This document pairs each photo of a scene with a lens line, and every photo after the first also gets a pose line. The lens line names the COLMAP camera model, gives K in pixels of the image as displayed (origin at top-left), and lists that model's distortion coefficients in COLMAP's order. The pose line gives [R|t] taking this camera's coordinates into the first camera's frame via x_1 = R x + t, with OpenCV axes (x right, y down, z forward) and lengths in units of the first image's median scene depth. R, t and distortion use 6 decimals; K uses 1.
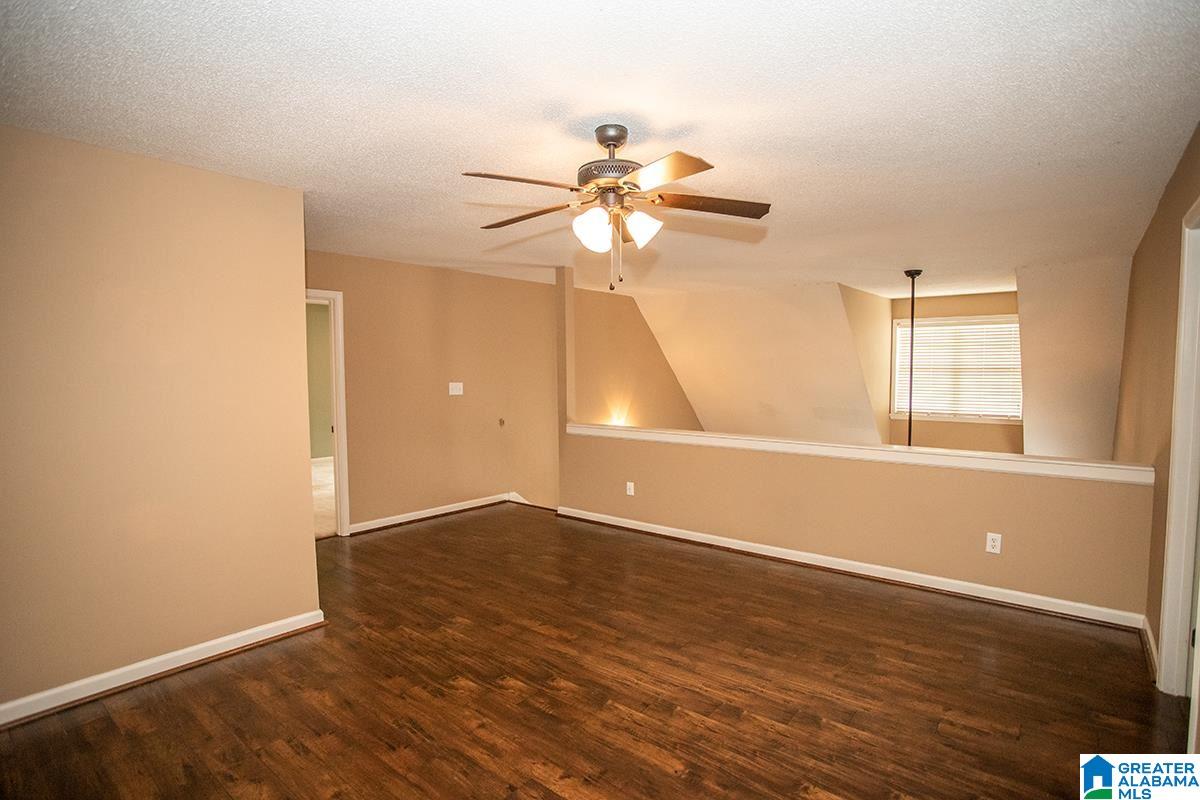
lens RADIAL K [[607.1, 0, 605.7], [0, 607.1, 401.7], [0, 0, 1]] dist [-0.076751, 0.031010]
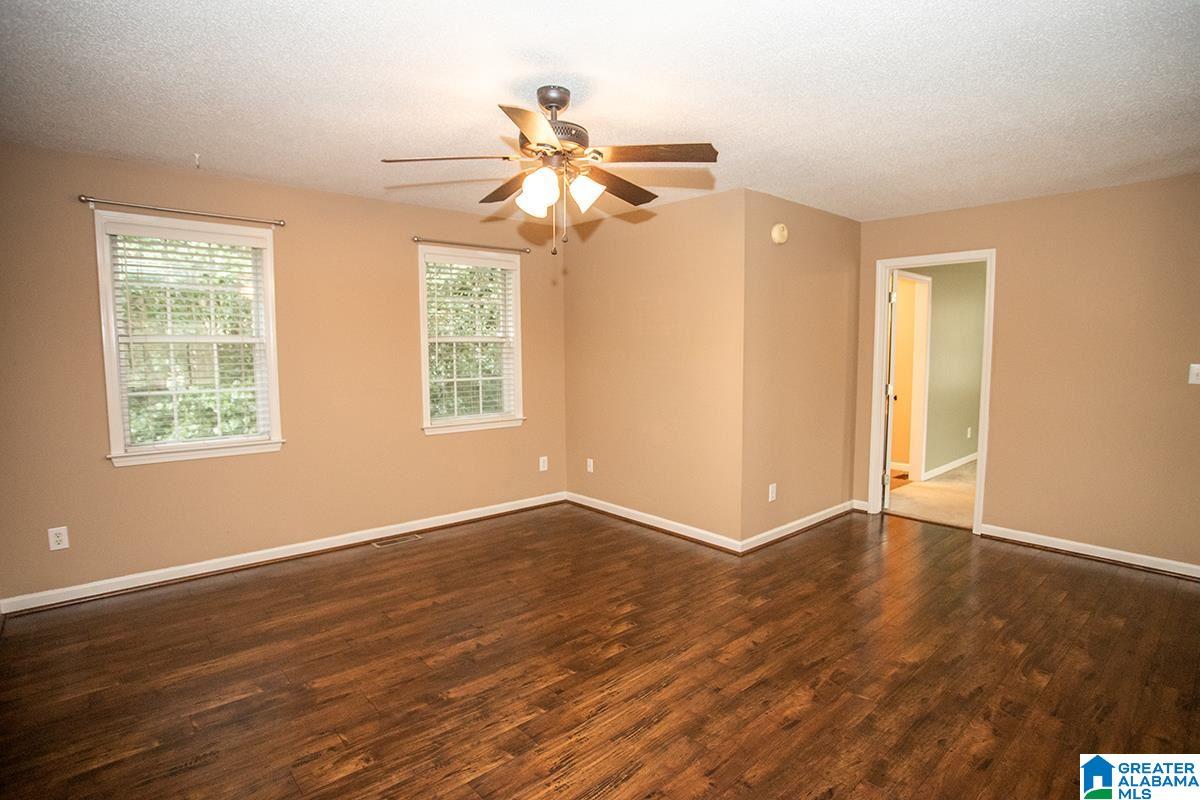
lens RADIAL K [[593.0, 0, 601.3], [0, 593.0, 401.4], [0, 0, 1]] dist [-0.077536, 0.031348]
pose [[-0.154133, 0.095042, -0.983468, 0.859373], [-0.054678, 0.993017, 0.104534, -0.045558], [0.986536, 0.069886, -0.147860, 1.092992]]
